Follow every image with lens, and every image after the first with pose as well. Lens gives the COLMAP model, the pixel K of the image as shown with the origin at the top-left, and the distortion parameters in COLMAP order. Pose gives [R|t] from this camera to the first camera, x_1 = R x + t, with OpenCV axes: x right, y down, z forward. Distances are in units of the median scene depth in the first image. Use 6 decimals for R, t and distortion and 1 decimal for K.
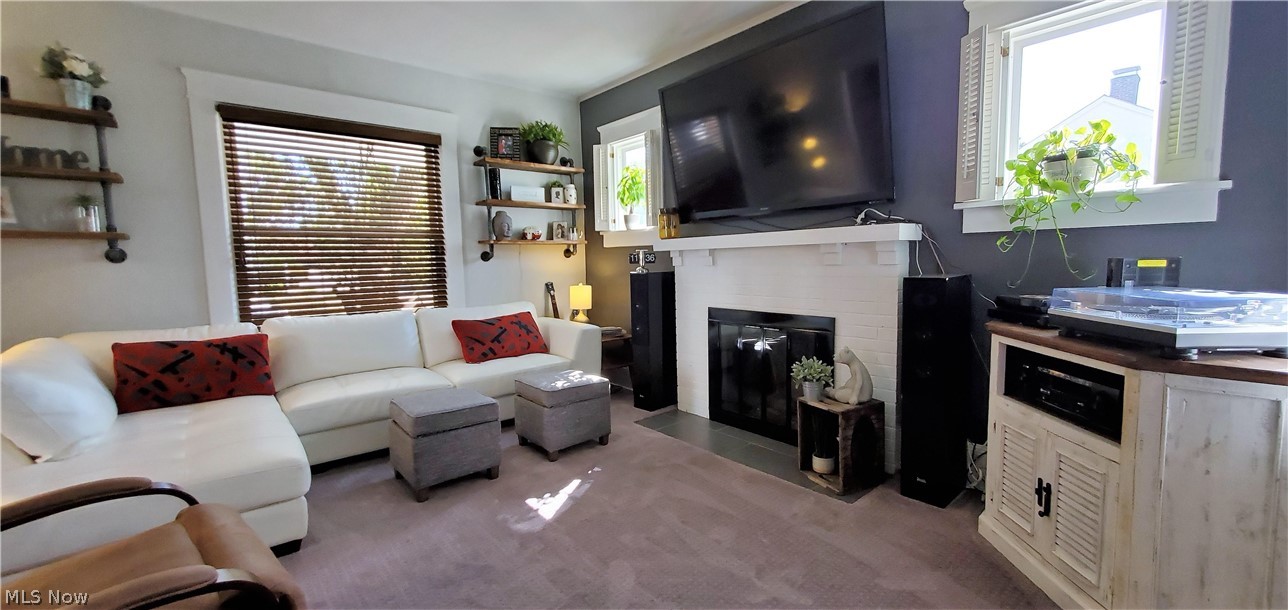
lens RADIAL K [[516.9, 0, 646.5], [0, 516.9, 303.8], [0, 0, 1]] dist [0.009536, -0.002392]
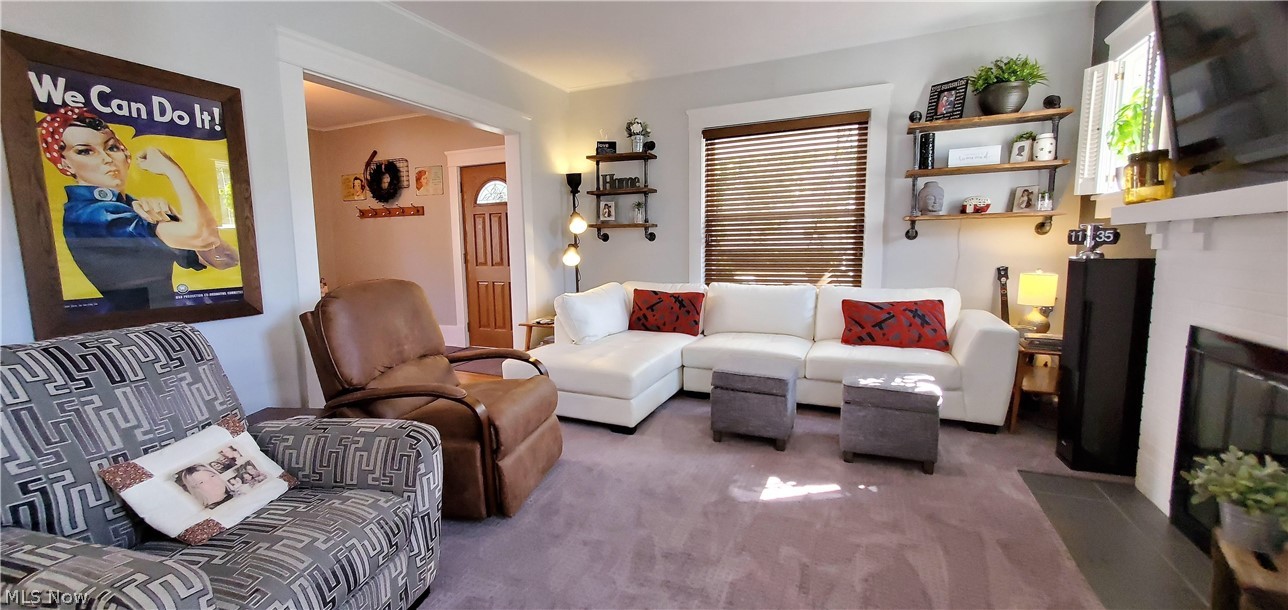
lens RADIAL K [[516.9, 0, 643.8], [0, 516.9, 302.3], [0, 0, 1]] dist [0.009536, -0.002392]
pose [[0.405270, 0.112949, -0.907193, 0.364817], [-0.070534, 0.993244, 0.092153, -0.026140], [0.911472, 0.026641, 0.410498, 0.224275]]
